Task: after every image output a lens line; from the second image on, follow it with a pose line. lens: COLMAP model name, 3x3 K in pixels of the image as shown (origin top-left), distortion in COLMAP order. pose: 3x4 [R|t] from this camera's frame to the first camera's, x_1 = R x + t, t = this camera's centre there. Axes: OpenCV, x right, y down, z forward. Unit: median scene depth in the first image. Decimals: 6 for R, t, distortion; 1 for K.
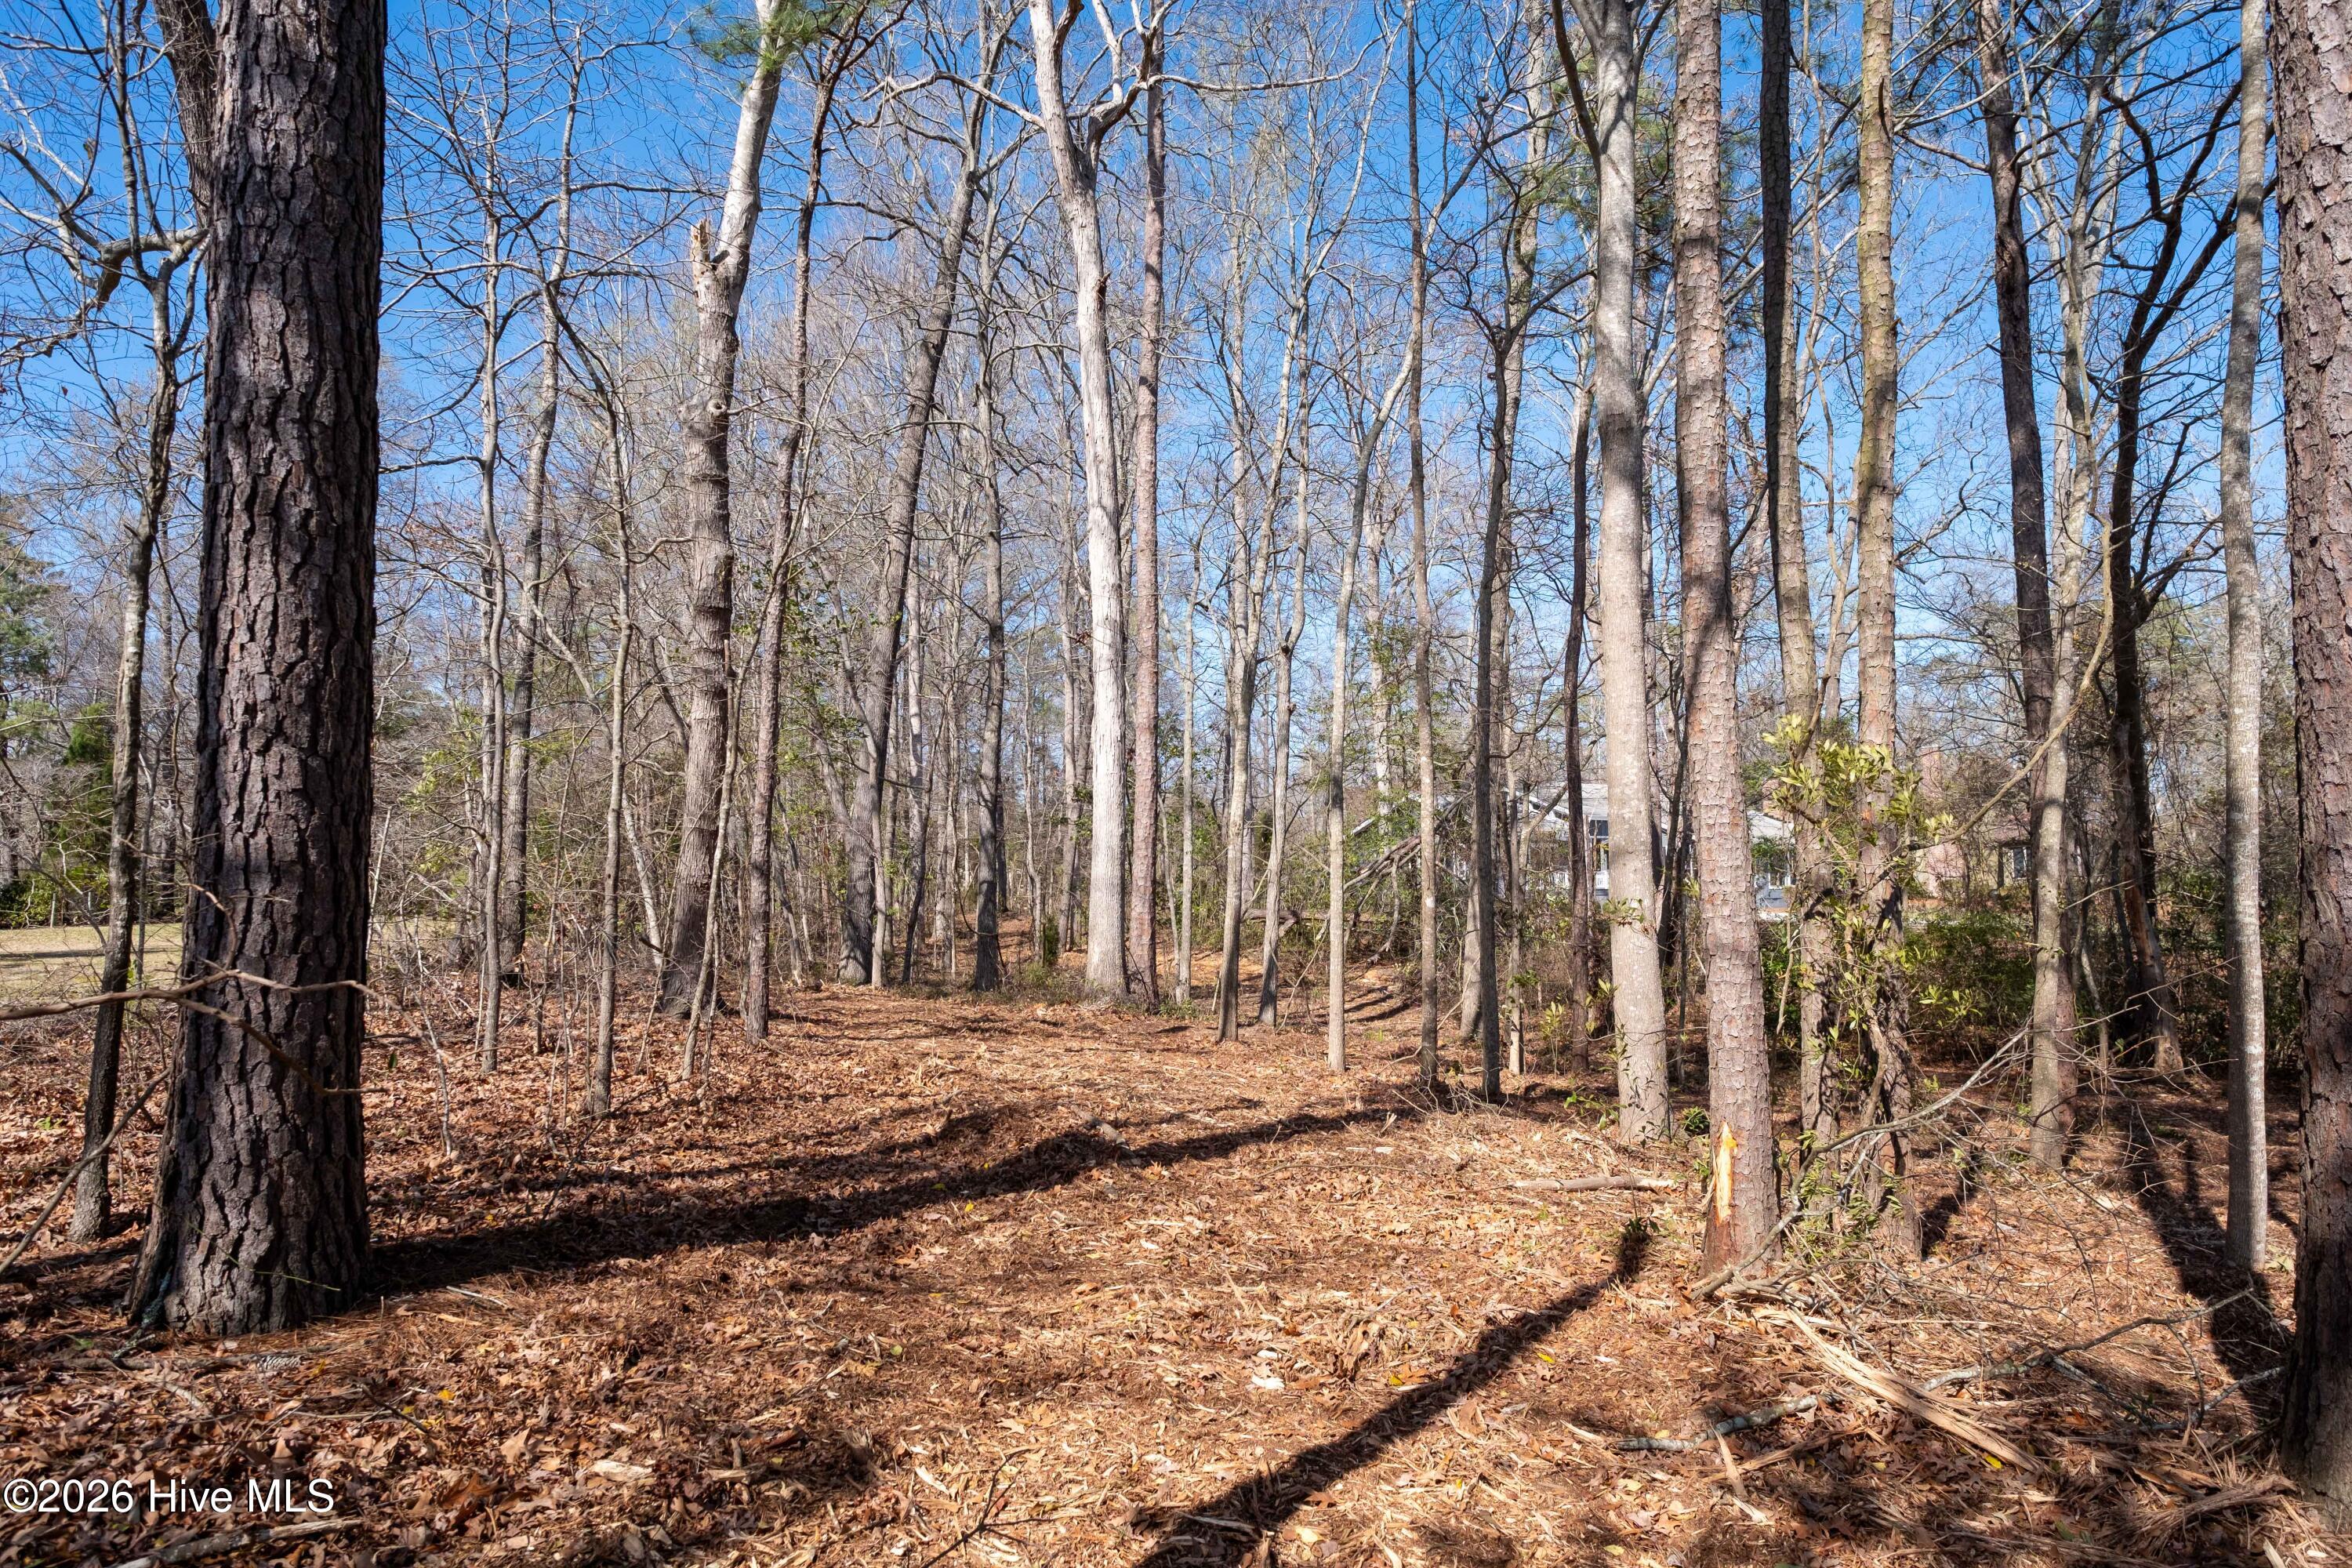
lens RADIAL K [[1358.9, 0, 1176.0], [0, 1358.9, 784.0], [0, 0, 1]] dist [-0.002226, -0.000664]
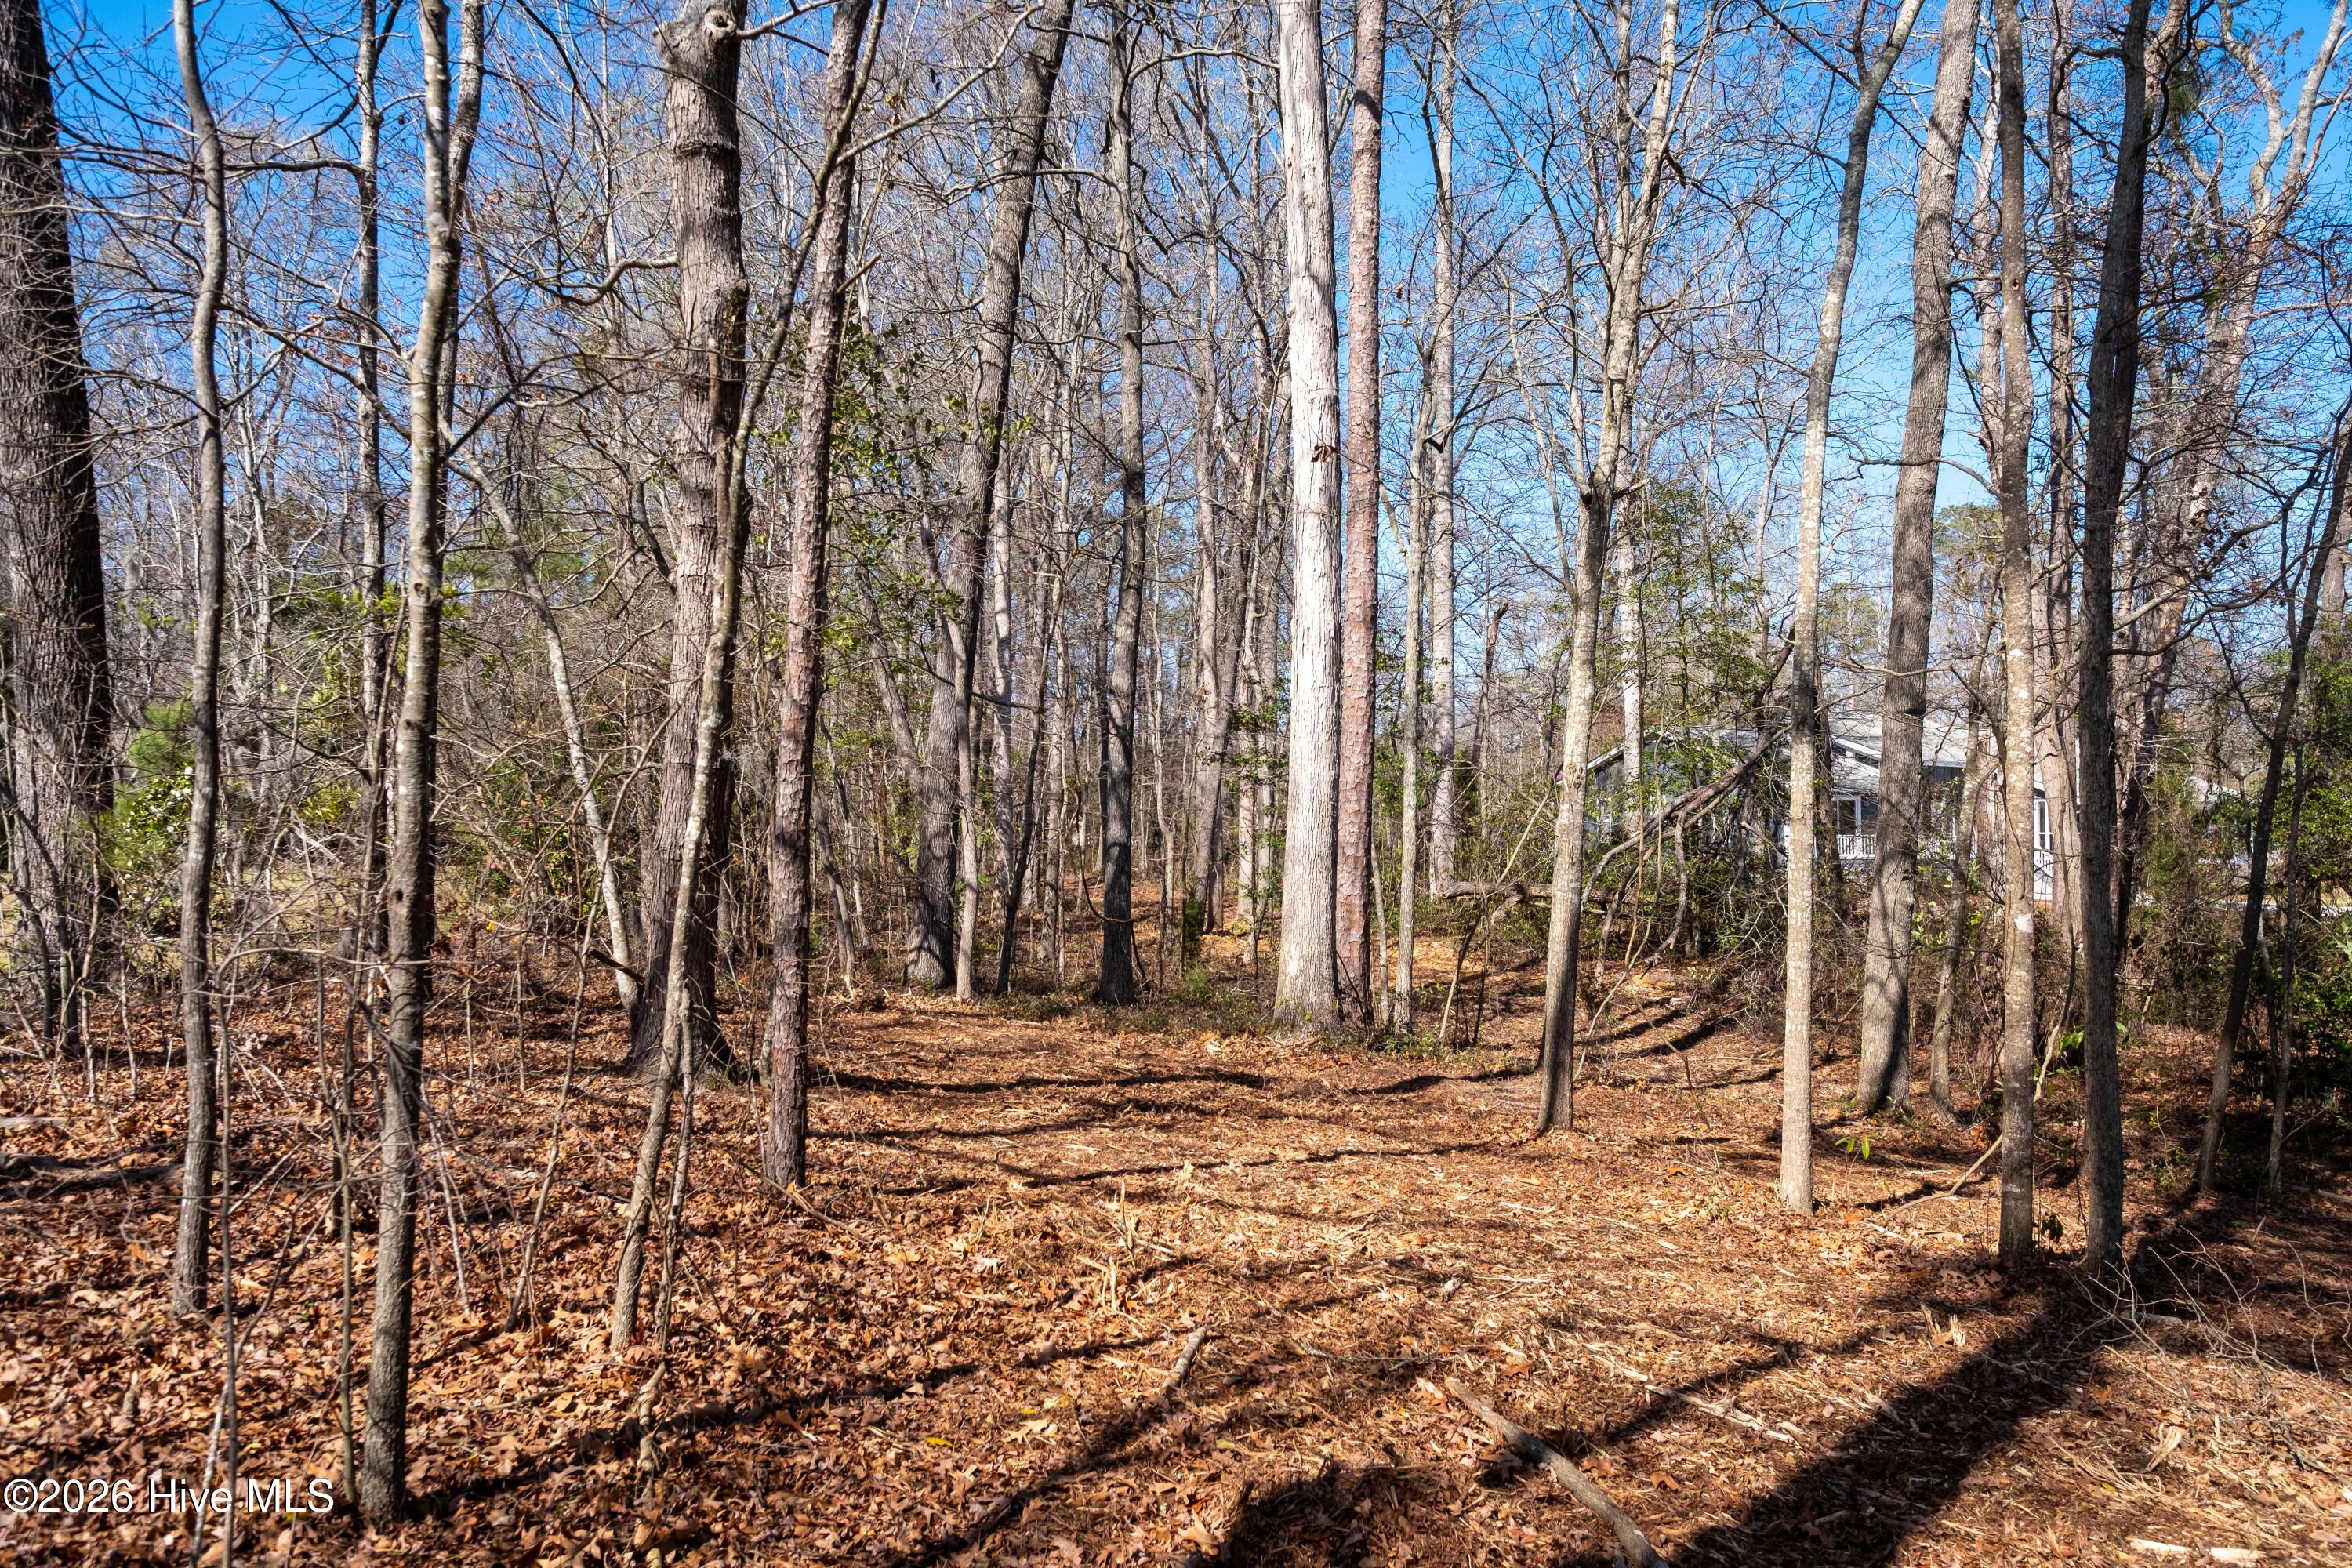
lens RADIAL K [[1696.7, 0, 1176.0], [0, 1696.7, 784.0], [0, 0, 1]] dist [0.005210, 0.001531]
pose [[0.996863, 0.014378, -0.077833, -0.045334], [-0.011003, 0.998988, 0.043620, 0.003800], [0.078382, -0.042626, 0.996012, 0.151888]]
